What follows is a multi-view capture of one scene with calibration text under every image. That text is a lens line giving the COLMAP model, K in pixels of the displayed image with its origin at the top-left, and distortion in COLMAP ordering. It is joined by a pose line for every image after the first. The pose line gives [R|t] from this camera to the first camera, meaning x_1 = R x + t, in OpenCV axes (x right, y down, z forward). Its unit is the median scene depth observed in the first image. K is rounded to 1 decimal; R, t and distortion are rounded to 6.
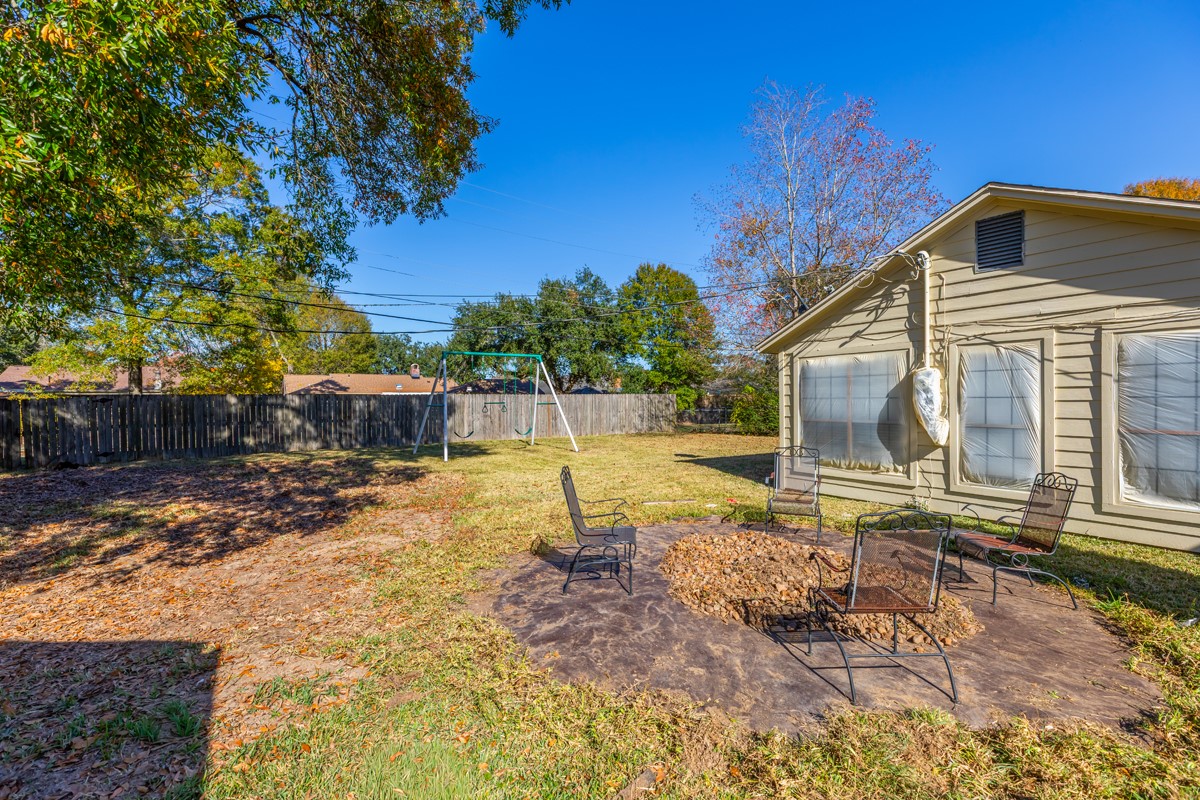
lens RADIAL K [[548.3, 0, 595.9], [0, 548.3, 392.9], [0, 0, 1]] dist [0.005396, 0.000196]
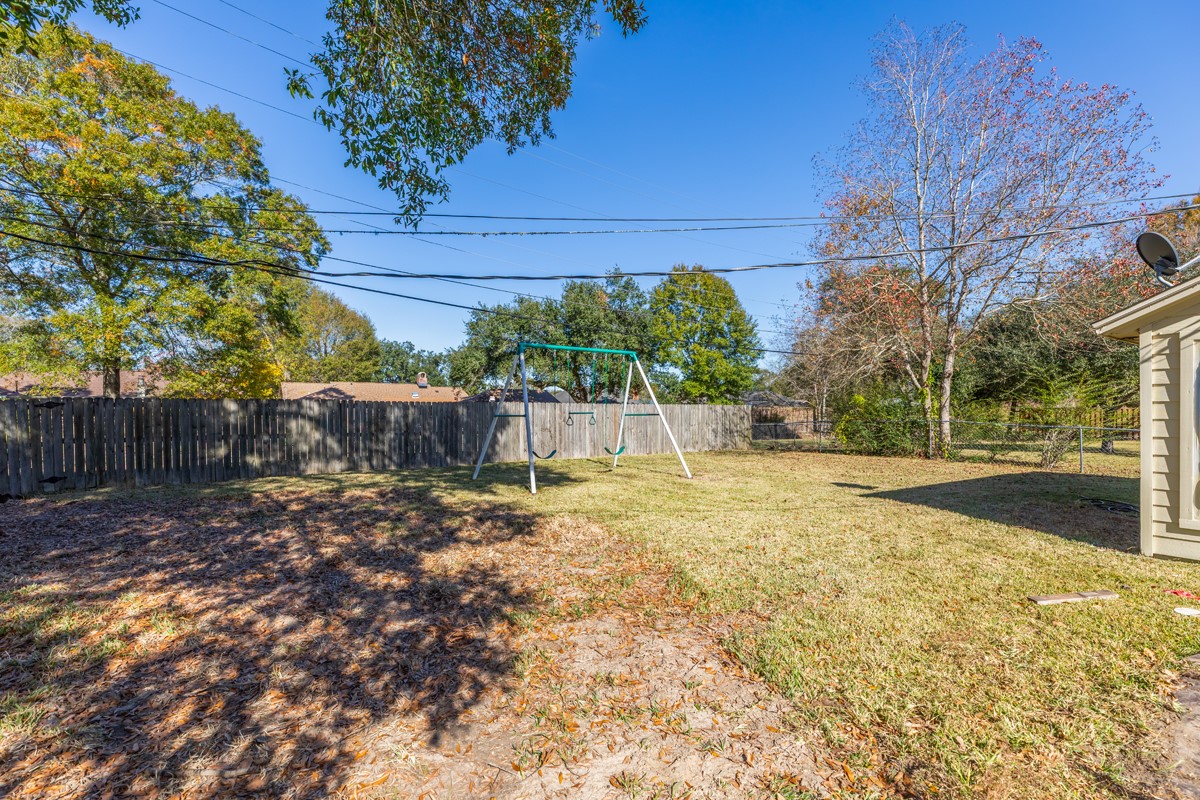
lens RADIAL K [[548.3, 0, 604.4], [0, 548.3, 408.8], [0, 0, 1]] dist [0.005396, 0.000196]
pose [[0.999702, 0.008342, 0.022921, -0.098051], [-0.008475, 0.999948, 0.005731, 0.004595], [-0.022872, -0.005924, 0.999721, 0.138256]]
